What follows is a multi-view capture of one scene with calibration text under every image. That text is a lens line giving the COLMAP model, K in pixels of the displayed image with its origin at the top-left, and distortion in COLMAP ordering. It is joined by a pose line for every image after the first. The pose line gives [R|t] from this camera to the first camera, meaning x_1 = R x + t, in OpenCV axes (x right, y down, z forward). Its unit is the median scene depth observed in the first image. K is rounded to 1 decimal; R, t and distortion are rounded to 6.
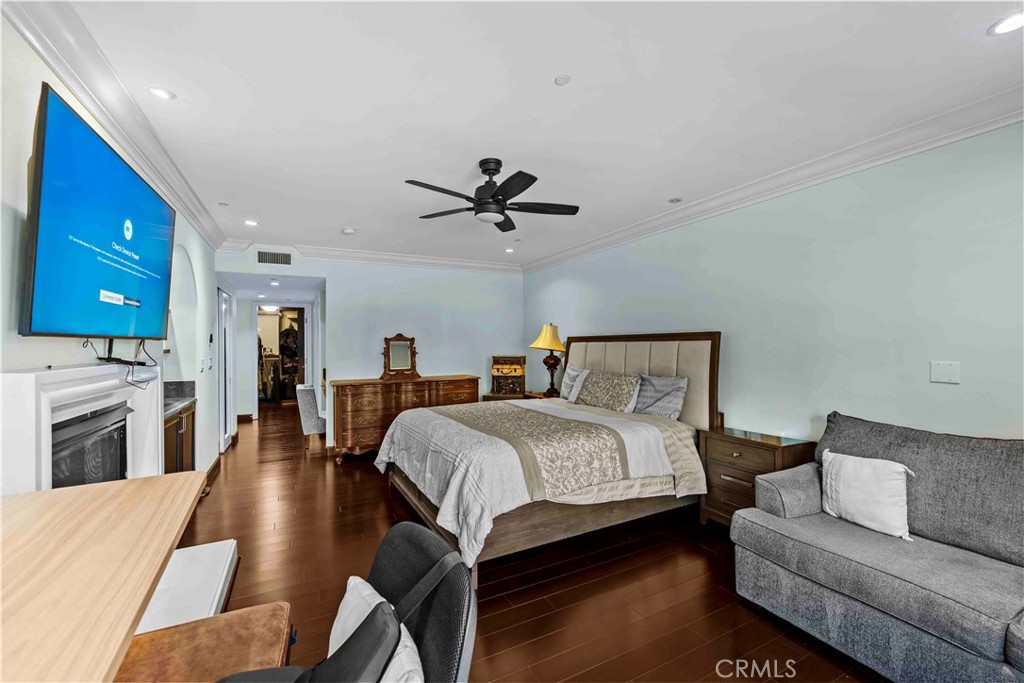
lens RADIAL K [[414.8, 0, 515.3], [0, 414.8, 344.5], [0, 0, 1]] dist [0.002307, -0.001821]
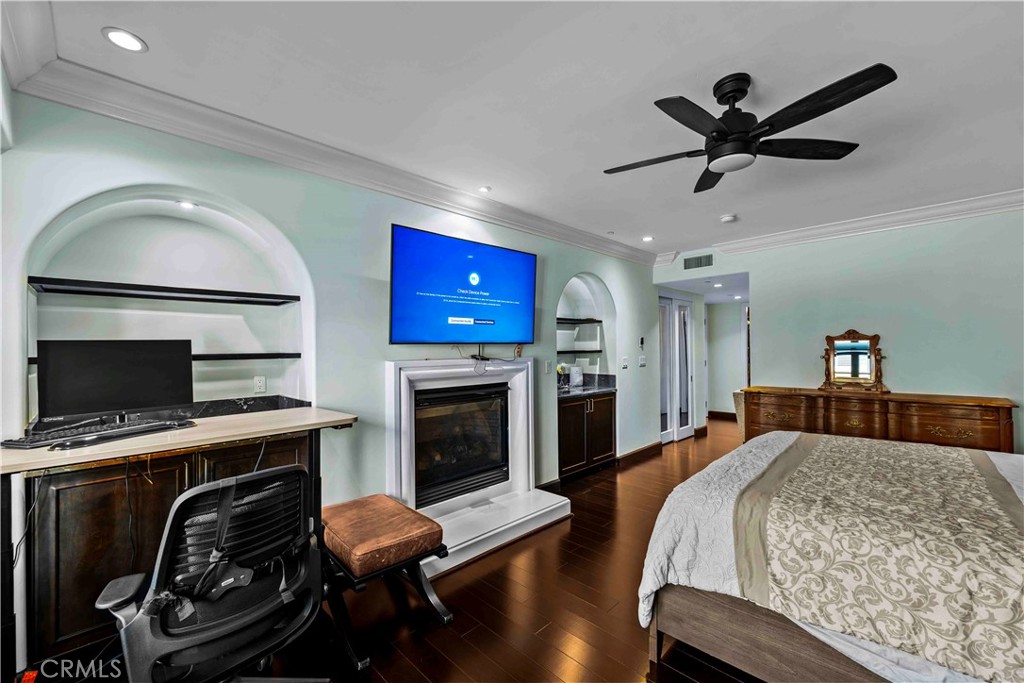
lens RADIAL K [[414.8, 0, 506.3], [0, 414.8, 344.4], [0, 0, 1]] dist [0.002307, -0.001821]
pose [[0.291918, -0.006284, -0.956423, 0.234924], [0.006472, 0.999969, -0.004595, -0.001240], [0.956421, -0.004848, 0.291950, 0.210135]]
